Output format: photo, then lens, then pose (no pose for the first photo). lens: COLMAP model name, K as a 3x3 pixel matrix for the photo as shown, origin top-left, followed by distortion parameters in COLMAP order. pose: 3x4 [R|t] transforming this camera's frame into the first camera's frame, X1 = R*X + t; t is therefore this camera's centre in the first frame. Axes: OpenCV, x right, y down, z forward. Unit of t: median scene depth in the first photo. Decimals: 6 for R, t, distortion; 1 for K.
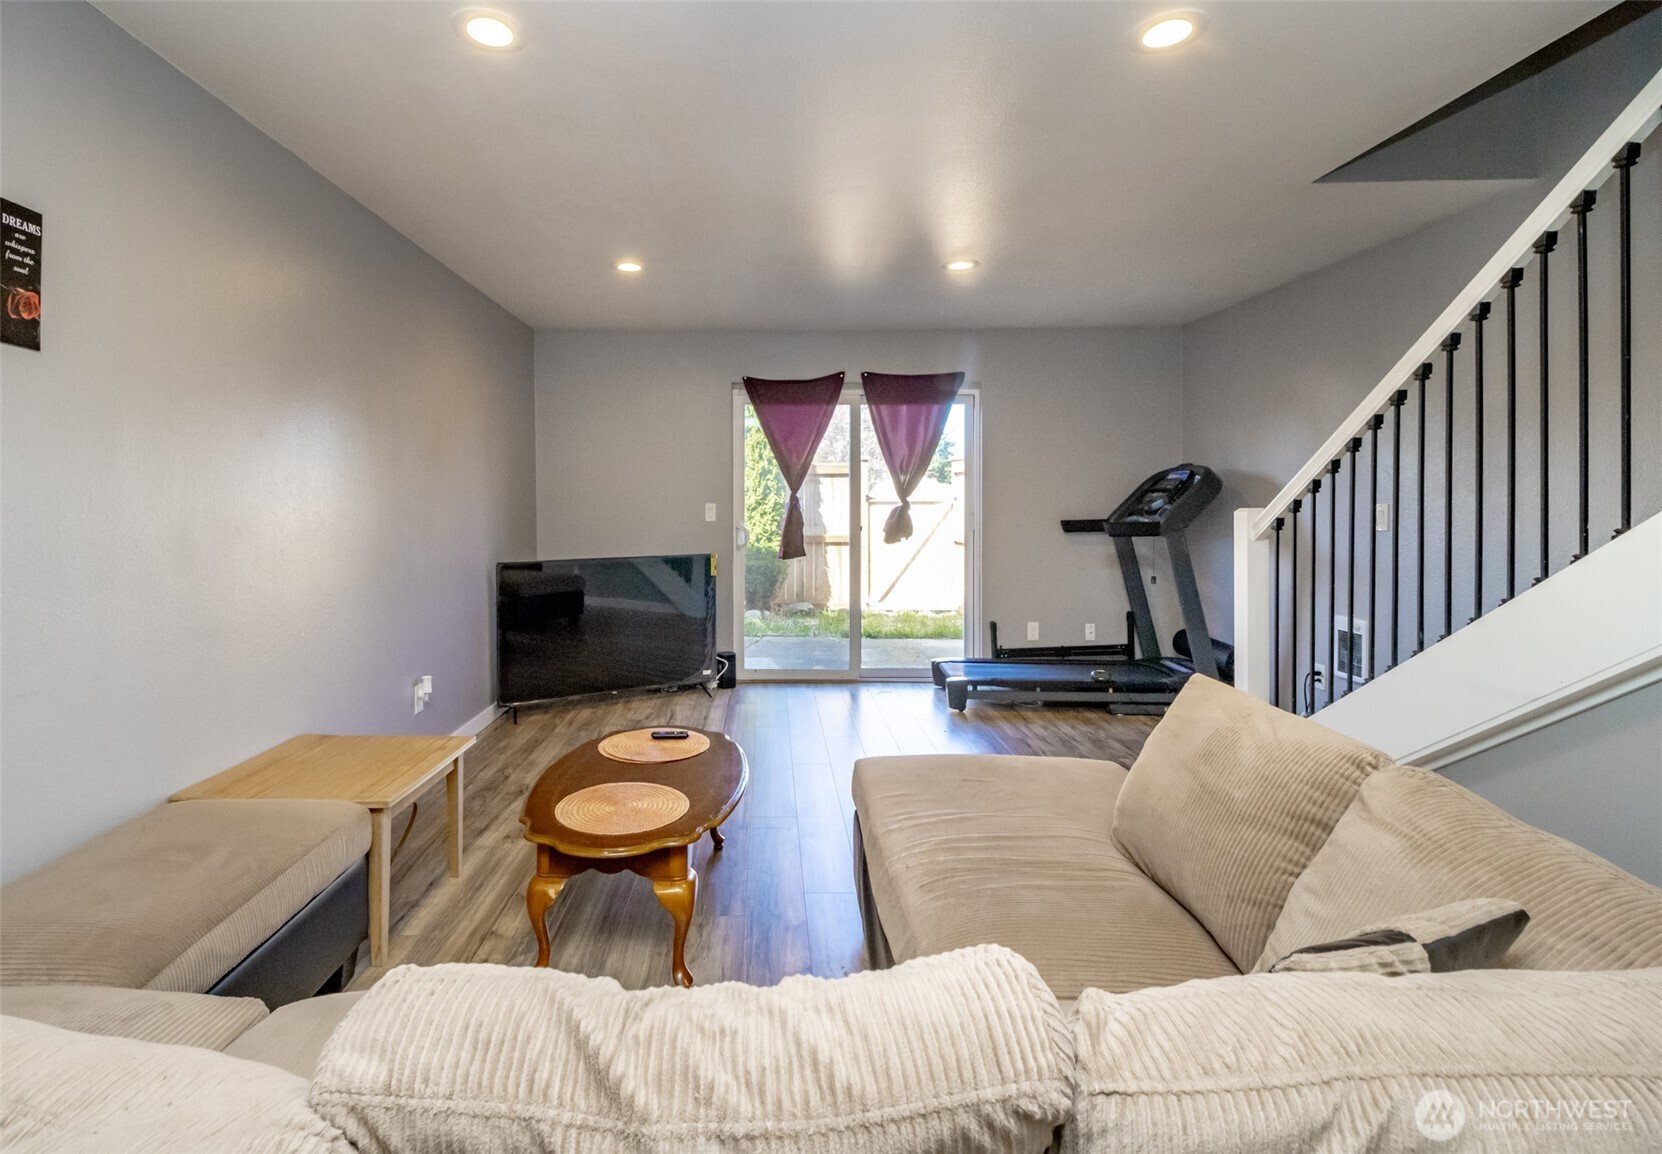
lens RADIAL K [[800.4, 0, 772.9], [0, 800.4, 513.3], [0, 0, 1]] dist [-0.000513, 0.000188]
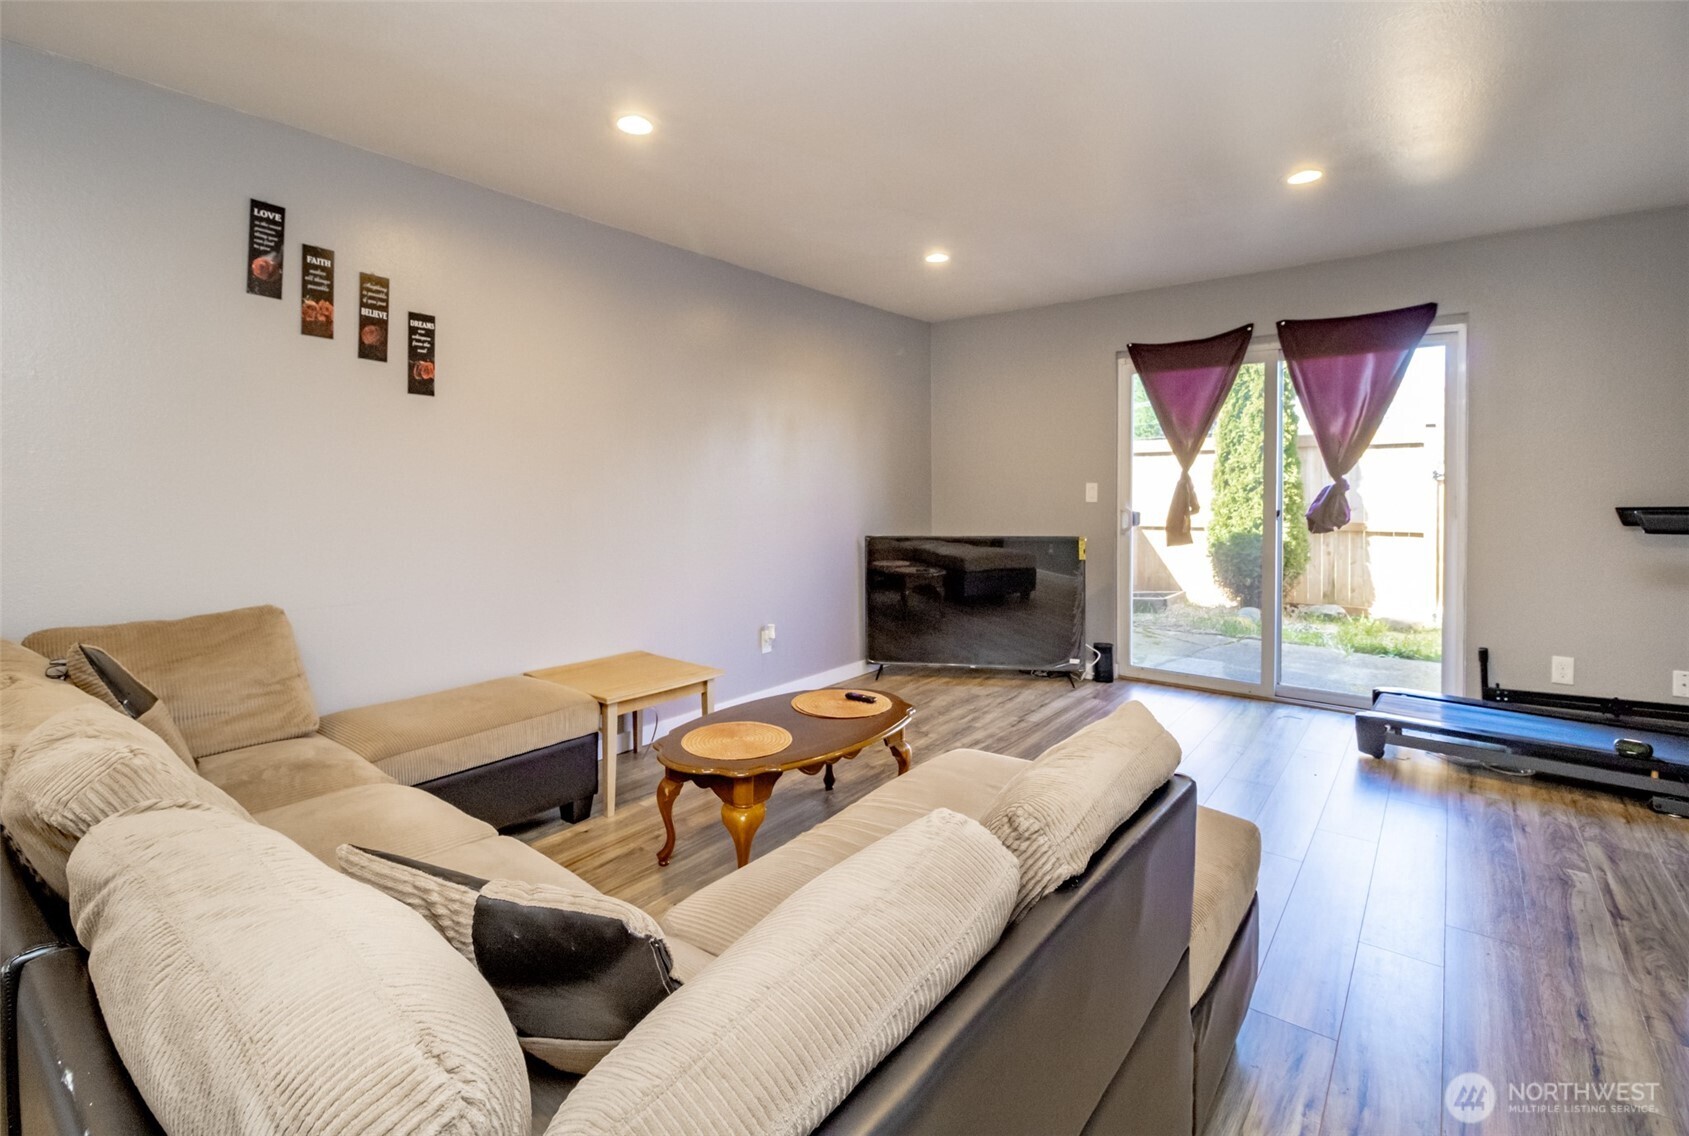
lens RADIAL K [[792.1, 0, 791.5], [0, 792.1, 505.7], [0, 0, 1]] dist [0.013093, -0.009791]
pose [[0.766451, 0.015617, -0.642113, 0.254638], [-0.004939, 0.999818, 0.018423, -0.001524], [0.642284, -0.010949, 0.766389, 0.062817]]
